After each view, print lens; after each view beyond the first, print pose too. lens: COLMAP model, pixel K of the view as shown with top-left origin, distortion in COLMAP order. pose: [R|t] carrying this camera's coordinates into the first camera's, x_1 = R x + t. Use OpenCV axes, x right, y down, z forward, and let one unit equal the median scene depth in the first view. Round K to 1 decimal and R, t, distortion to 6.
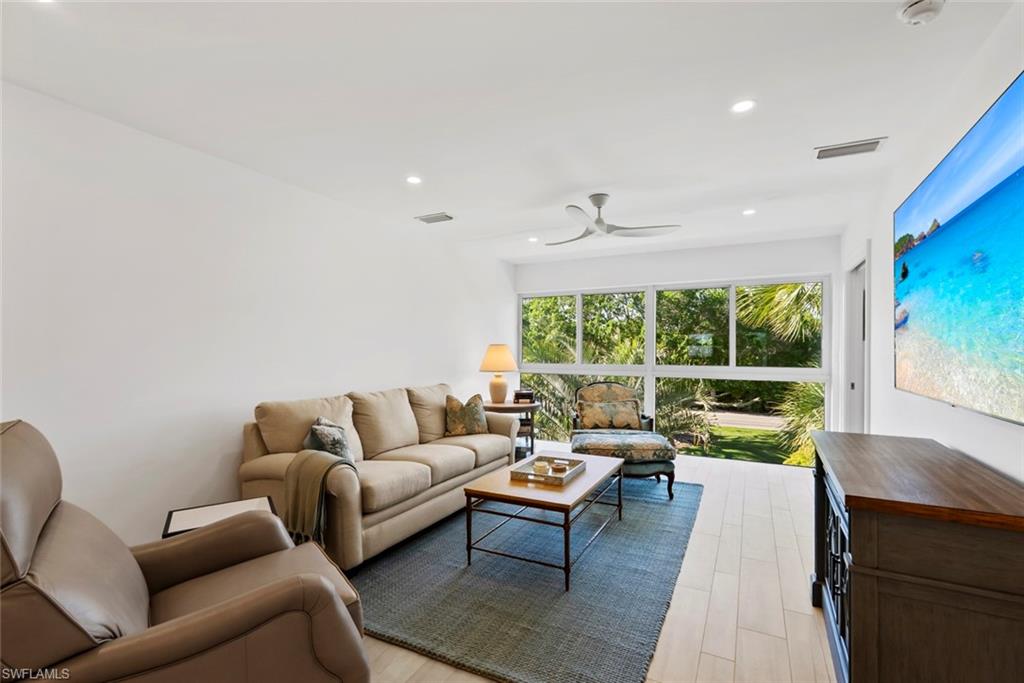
lens RADIAL K [[453.9, 0, 517.5], [0, 453.9, 349.0], [0, 0, 1]] dist [0.000386, -0.002313]
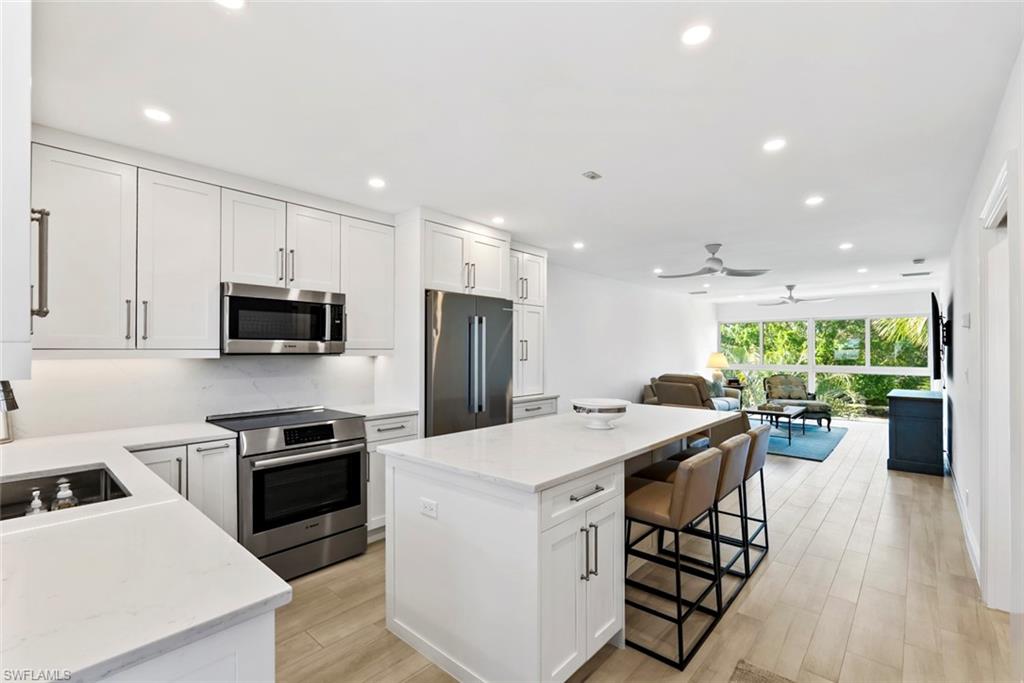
lens RADIAL K [[453.9, 0, 510.8], [0, 453.9, 341.6], [0, 0, 1]] dist [0.000386, -0.002313]
pose [[0.967458, -0.002503, -0.253020, -0.479211], [-0.001568, 0.999873, -0.015886, -0.030041], [0.253028, 0.015766, 0.967331, -1.209834]]
